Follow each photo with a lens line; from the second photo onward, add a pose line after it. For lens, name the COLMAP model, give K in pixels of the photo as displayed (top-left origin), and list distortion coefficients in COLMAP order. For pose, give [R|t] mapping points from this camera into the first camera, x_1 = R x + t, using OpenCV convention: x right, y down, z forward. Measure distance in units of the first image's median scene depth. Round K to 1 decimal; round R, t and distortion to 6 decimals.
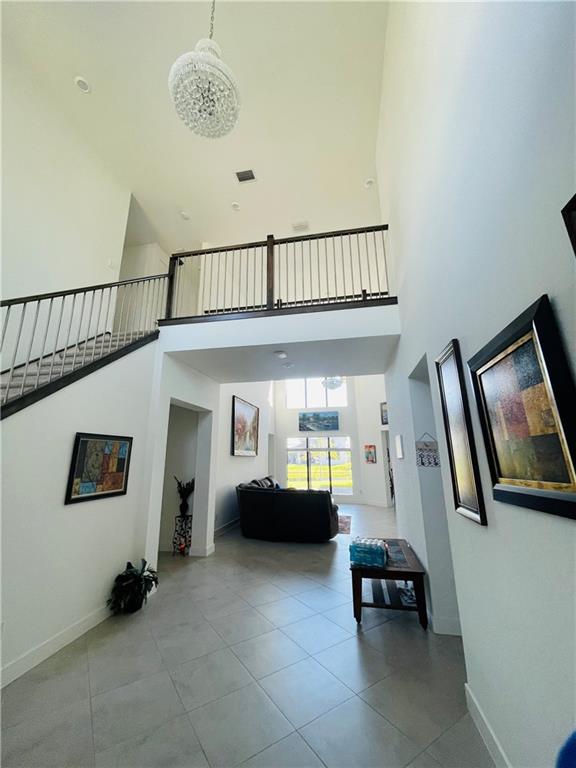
lens RADIAL K [[311.2, 0, 287.7], [0, 311.2, 383.5], [0, 0, 1]] dist [-0.005261, 0.002475]
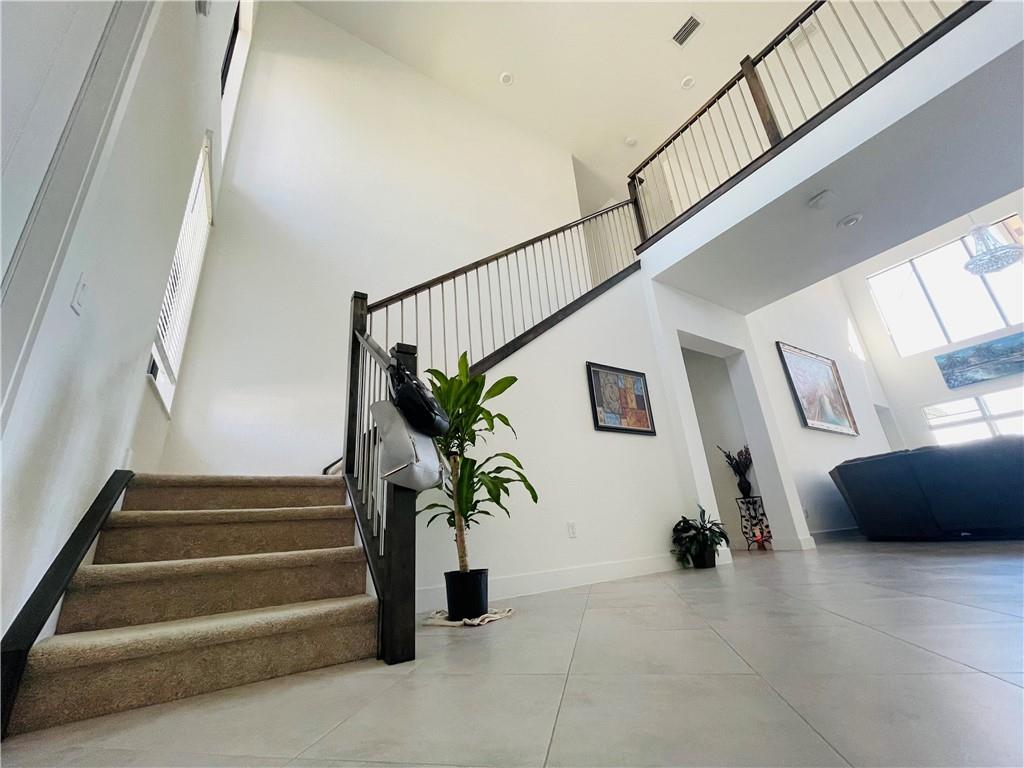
lens RADIAL K [[415.0, 0, 506.4], [0, 415.0, 386.5], [0, 0, 1]] dist [-0.005261, 0.002475]
pose [[0.683371, -0.280401, -0.674076, -0.001726], [0.235853, 0.958586, -0.159646, 0.242263], [0.690925, -0.049885, 0.721203, -0.065374]]
